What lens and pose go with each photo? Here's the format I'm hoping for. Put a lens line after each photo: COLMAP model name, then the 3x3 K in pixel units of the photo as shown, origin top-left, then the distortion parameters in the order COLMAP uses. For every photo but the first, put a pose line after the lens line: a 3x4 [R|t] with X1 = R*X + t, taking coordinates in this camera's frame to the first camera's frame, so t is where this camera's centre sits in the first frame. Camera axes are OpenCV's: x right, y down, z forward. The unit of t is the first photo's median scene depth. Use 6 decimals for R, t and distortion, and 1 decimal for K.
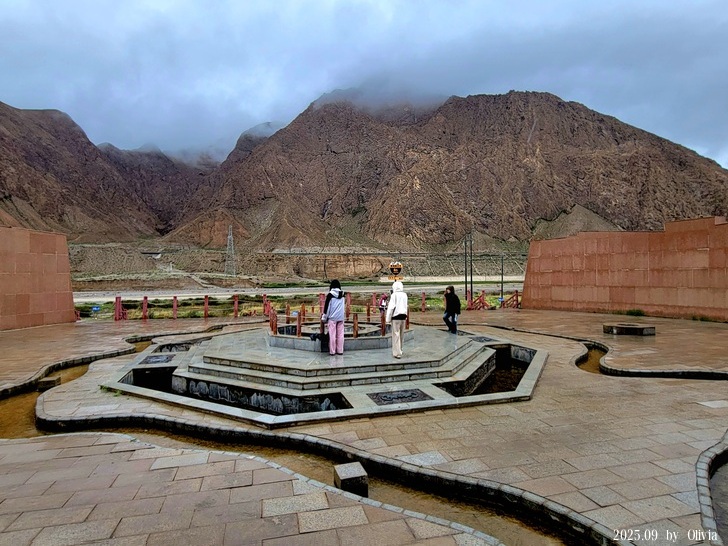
lens RADIAL K [[401.9, 0, 364.0], [0, 401.9, 273.0], [0, 0, 1]] dist [-0.000400, -0.001951]
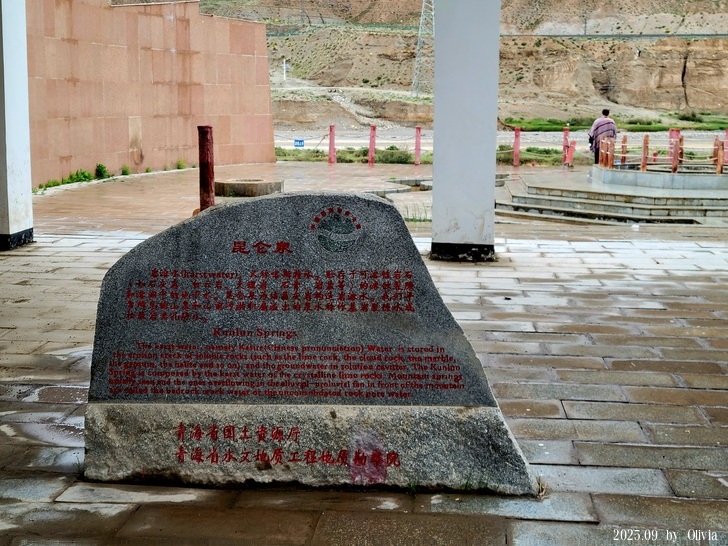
lens RADIAL K [[1112.9, 0, 364.0], [0, 1112.9, 273.0], [0, 0, 1]] dist [0.042284, 0.067851]
pose [[0.931633, 0.070651, -0.356467, 0.089707], [-0.012256, 0.986470, 0.163485, 0.005206], [0.363194, -0.147939, 0.919893, -0.913132]]
